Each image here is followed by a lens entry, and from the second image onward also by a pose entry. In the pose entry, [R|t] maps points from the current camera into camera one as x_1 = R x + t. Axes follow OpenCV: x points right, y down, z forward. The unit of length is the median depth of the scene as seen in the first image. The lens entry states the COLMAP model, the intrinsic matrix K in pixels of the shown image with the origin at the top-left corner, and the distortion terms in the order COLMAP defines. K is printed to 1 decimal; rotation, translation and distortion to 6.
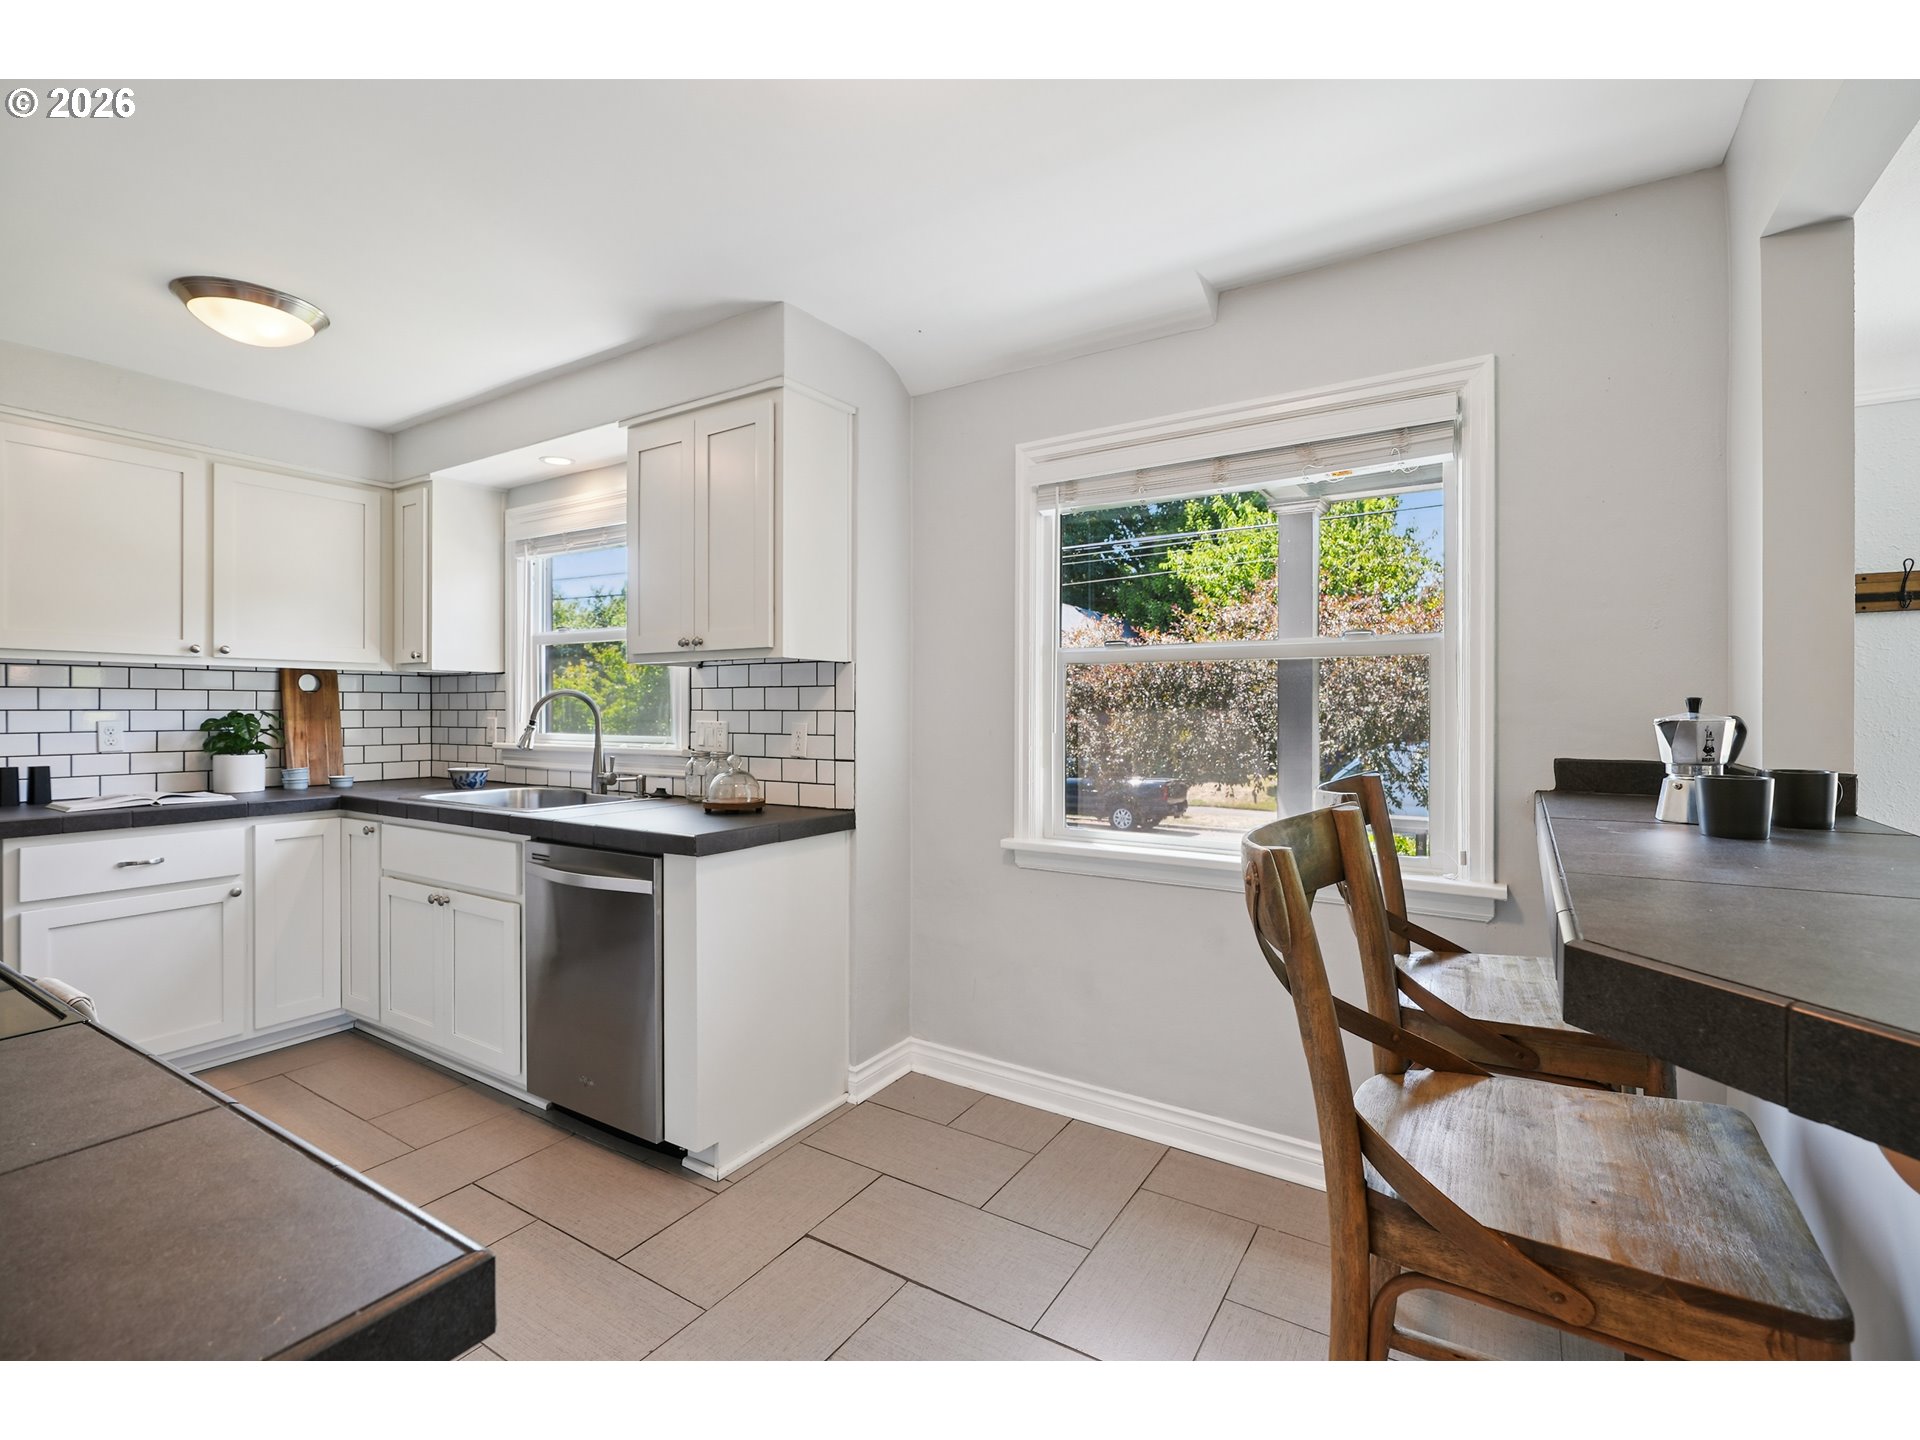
lens RADIAL K [[863.1, 0, 958.0], [0, 863.1, 714.4], [0, 0, 1]] dist [-0.000764, 0.000528]
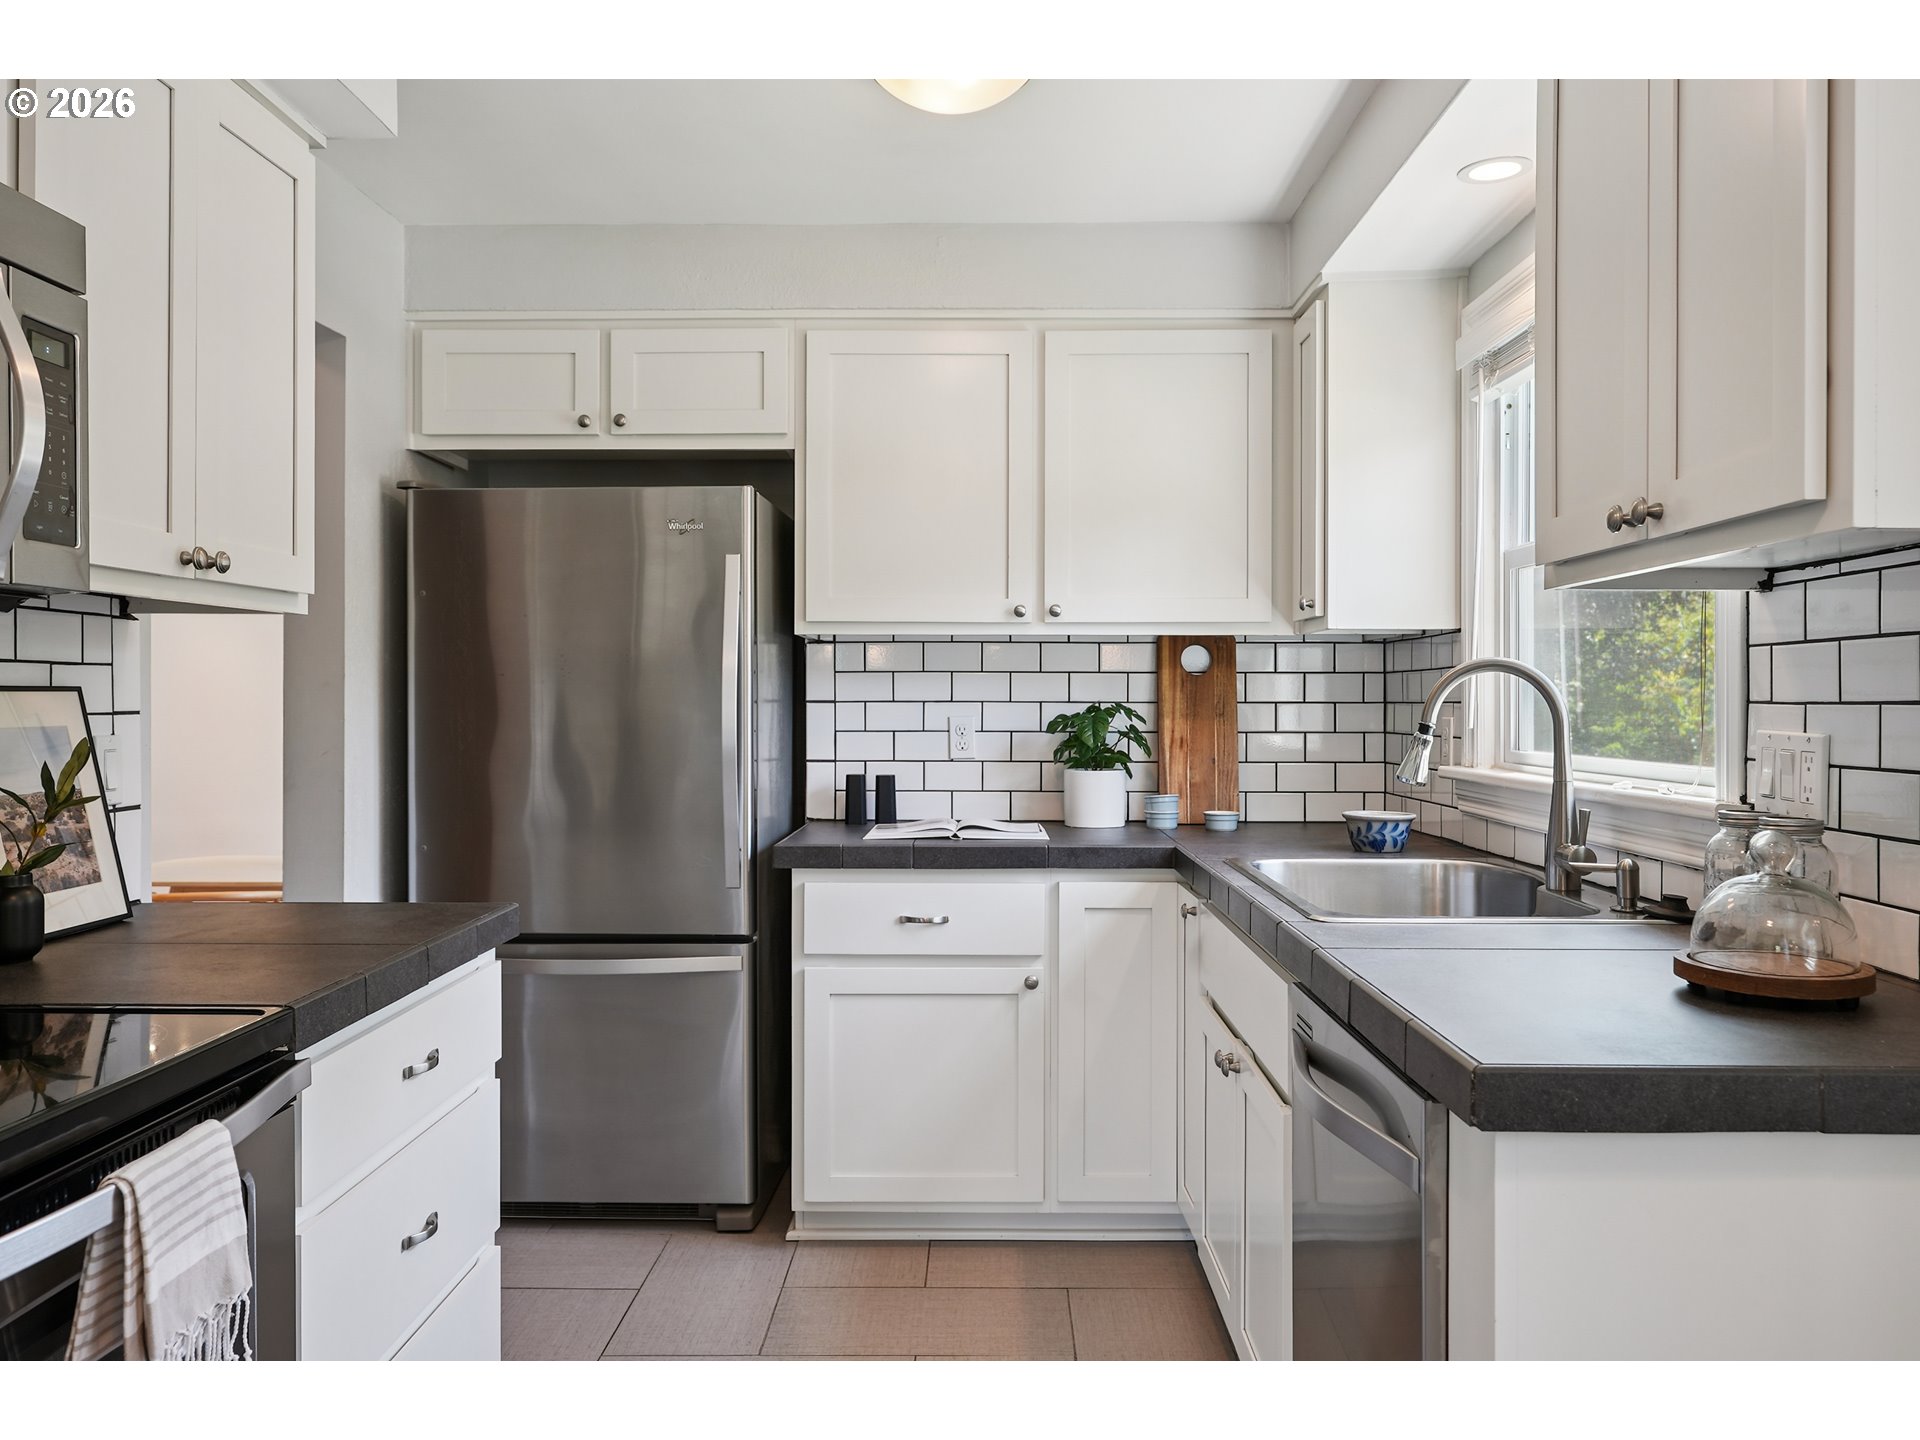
lens RADIAL K [[1434.4, 0, 955.7], [0, 1434.4, 707.8], [0, 0, 1]] dist [-0.007602, 0.005375]
pose [[0.512932, 0.003852, -0.858421, 0.052854], [-0.005650, 0.999983, 0.001111, -0.001222], [0.858411, 0.004280, 0.512945, 0.359083]]
